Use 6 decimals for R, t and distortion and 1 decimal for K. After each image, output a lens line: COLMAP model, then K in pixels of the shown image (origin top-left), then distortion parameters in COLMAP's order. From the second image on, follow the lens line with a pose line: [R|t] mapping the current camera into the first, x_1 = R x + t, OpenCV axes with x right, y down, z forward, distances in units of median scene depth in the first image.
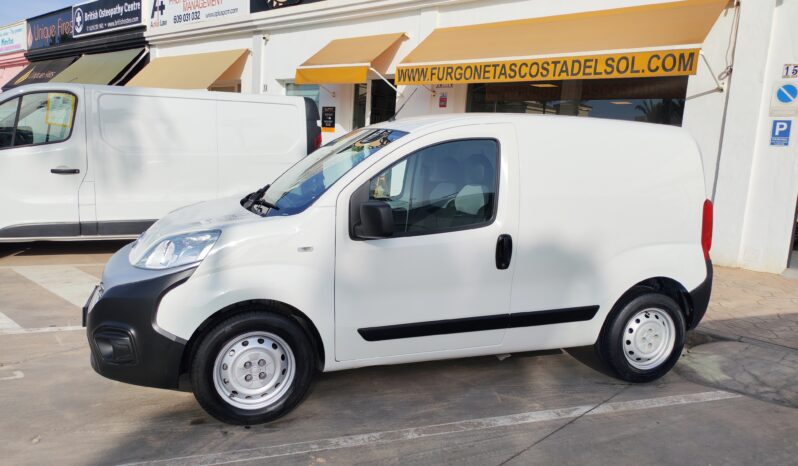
lens RADIAL K [[602.5, 0, 395.9], [0, 602.5, 225.1], [0, 0, 1]] dist [0.066307, -0.085698]
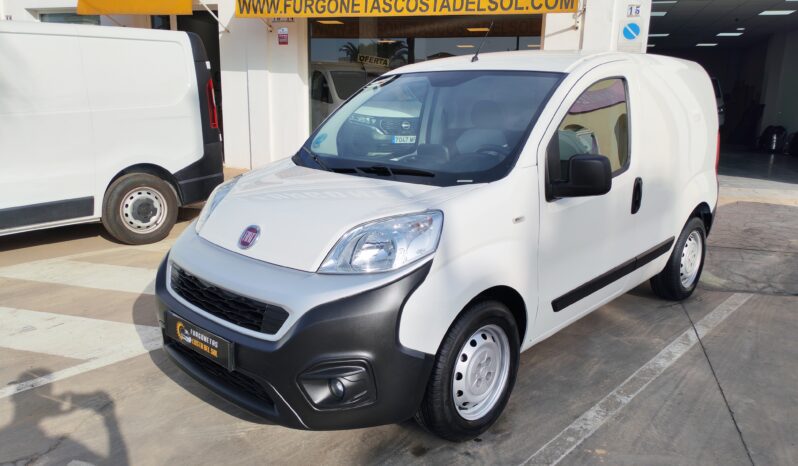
lens RADIAL K [[602.5, 0, 402.6], [0, 602.5, 239.0], [0, 0, 1]] dist [0.066307, -0.085698]
pose [[0.885730, -0.145062, 0.440953, -0.277455], [0.093231, 0.986153, 0.137150, -0.026059], [-0.454742, -0.080367, 0.886990, 0.139855]]
